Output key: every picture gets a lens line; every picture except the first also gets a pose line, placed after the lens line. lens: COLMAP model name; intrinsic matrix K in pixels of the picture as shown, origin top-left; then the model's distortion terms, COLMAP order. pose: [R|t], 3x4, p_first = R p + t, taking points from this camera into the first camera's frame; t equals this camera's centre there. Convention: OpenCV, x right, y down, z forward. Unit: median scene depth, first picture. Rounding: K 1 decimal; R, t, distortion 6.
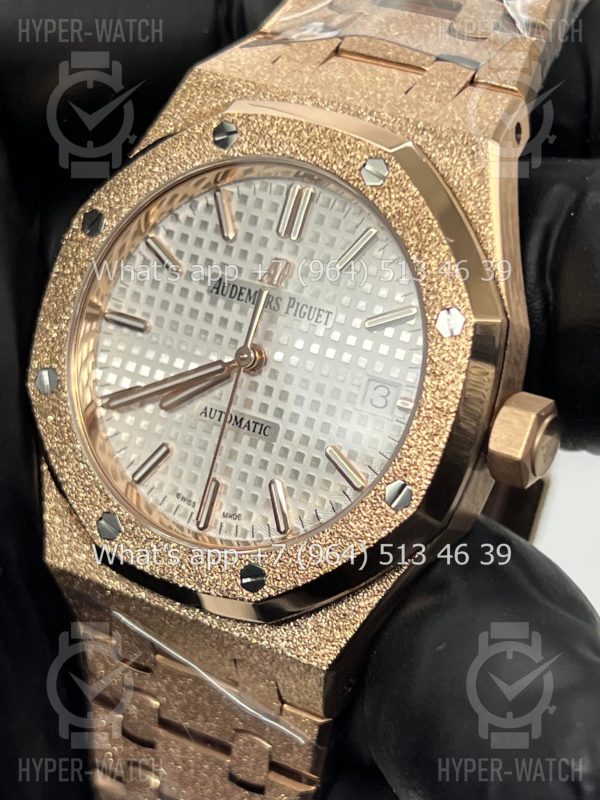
lens RADIAL K [[1875.1, 0, 295.9], [0, 1875.1, 404.4], [0, 0, 1]] dist [0.235145, 0.000000]
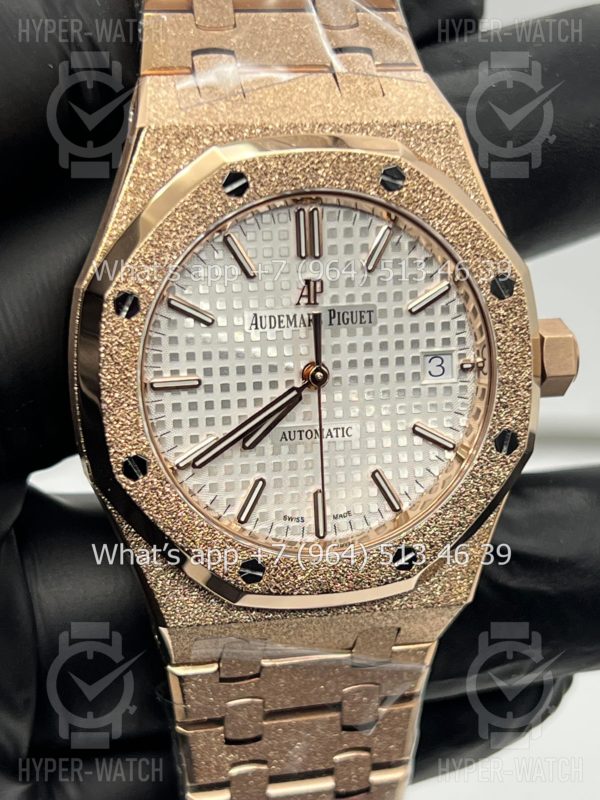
lens RADIAL K [[1875.1, 0, 315.5], [0, 1875.1, 426.3], [0, 0, 1]] dist [0.235145, 0.000000]
pose [[0.724699, -0.380047, 0.574783, -0.649024], [0.270276, 0.924080, 0.270234, -0.286180], [-0.633847, -0.040489, 0.772398, 0.161403]]
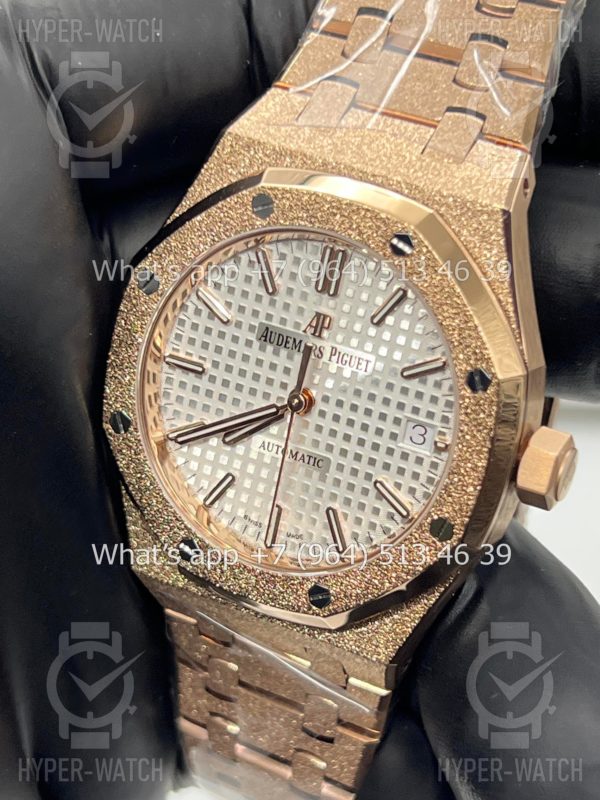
lens RADIAL K [[1875.1, 0, 298.6], [0, 1875.1, 415.1], [0, 0, 1]] dist [0.235145, 0.000000]
pose [[0.996804, -0.078553, 0.014565, -0.042150], [0.073606, 0.973871, 0.214842, -0.257604], [-0.031060, -0.213083, 0.976540, -0.110909]]
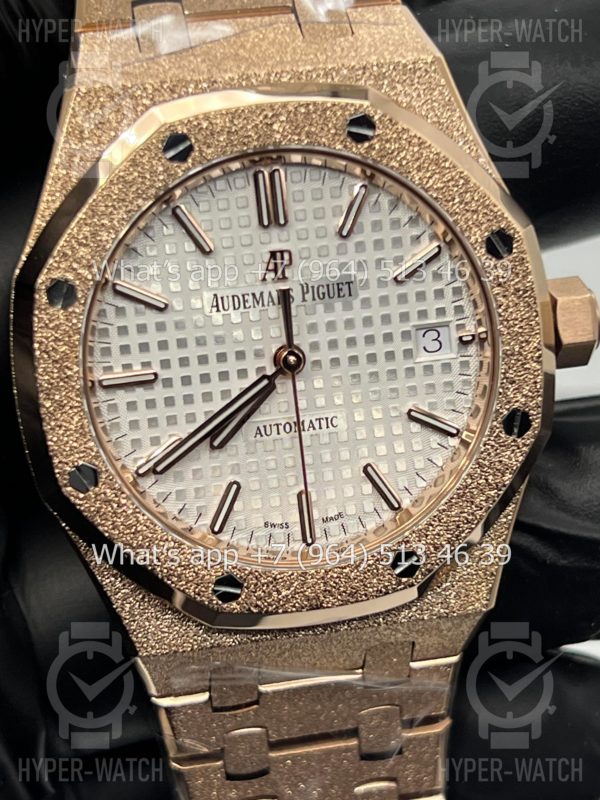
lens RADIAL K [[1875.1, 0, 302.7], [0, 1875.1, 401.0], [0, 0, 1]] dist [0.235145, 0.000000]
pose [[0.752500, -0.422198, 0.505462, -0.499290], [0.349413, 0.906502, 0.236991, -0.224692], [-0.558260, -0.001721, 0.829664, 0.209833]]
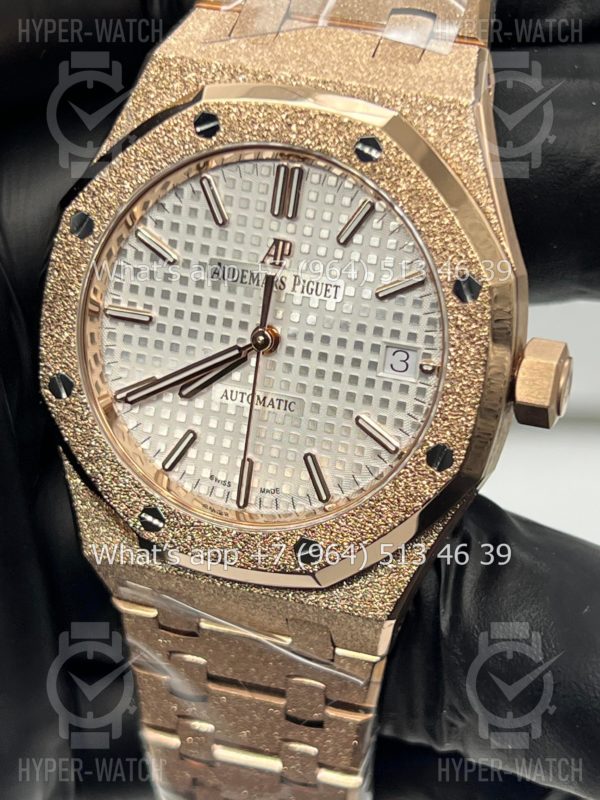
lens RADIAL K [[1875.1, 0, 313.1], [0, 1875.1, 408.9], [0, 0, 1]] dist [0.235145, 0.000000]
pose [[0.975386, -0.164387, 0.146967, -0.154435], [0.141028, 0.977428, 0.157309, -0.143981], [-0.169509, -0.132711, 0.976552, -0.016920]]
